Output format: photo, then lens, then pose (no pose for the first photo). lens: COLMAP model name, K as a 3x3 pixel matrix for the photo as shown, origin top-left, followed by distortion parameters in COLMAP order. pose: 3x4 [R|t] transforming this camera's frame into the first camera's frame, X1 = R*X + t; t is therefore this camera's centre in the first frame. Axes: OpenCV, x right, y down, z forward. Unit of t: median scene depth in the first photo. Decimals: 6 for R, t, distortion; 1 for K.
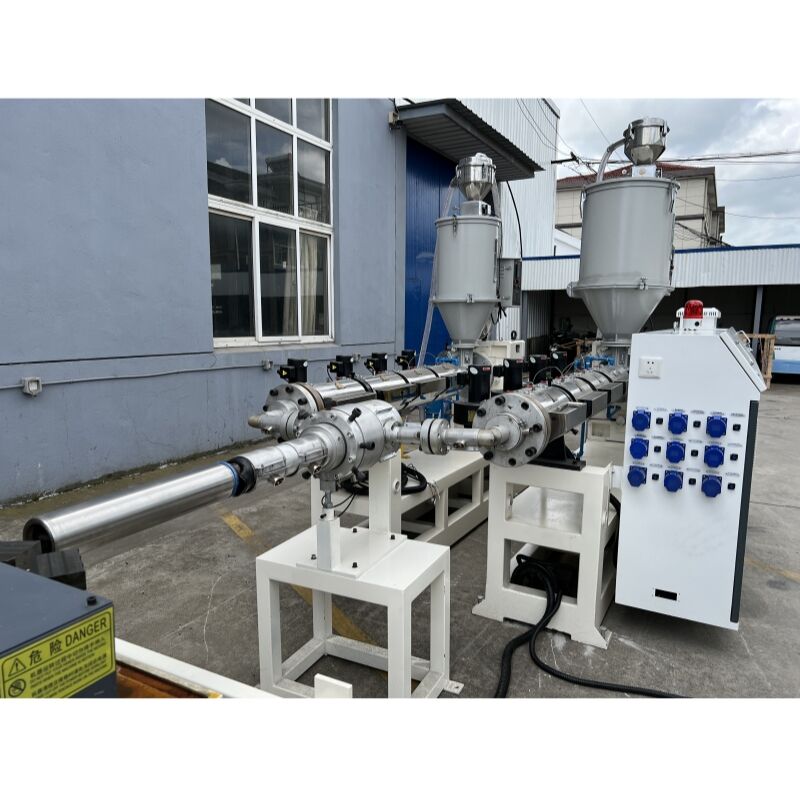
lens RADIAL K [[606.8, 0, 400.3], [0, 606.8, 413.2], [0, 0, 1]] dist [0.014212, -0.005037]
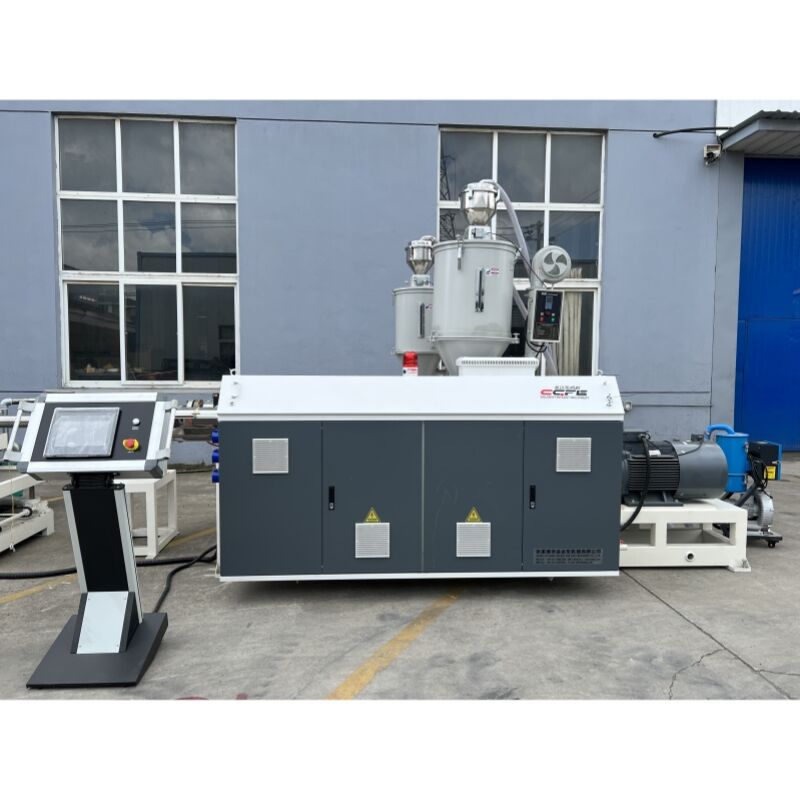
lens RADIAL K [[606.8, 0, 400.3], [0, 606.8, 413.2], [0, 0, 1]] dist [0.014212, -0.005037]
pose [[0.522979, 0.062668, -0.850039, 0.633085], [-0.125448, 0.992092, -0.004041, -0.029387], [0.843063, 0.108749, 0.526705, 0.176370]]
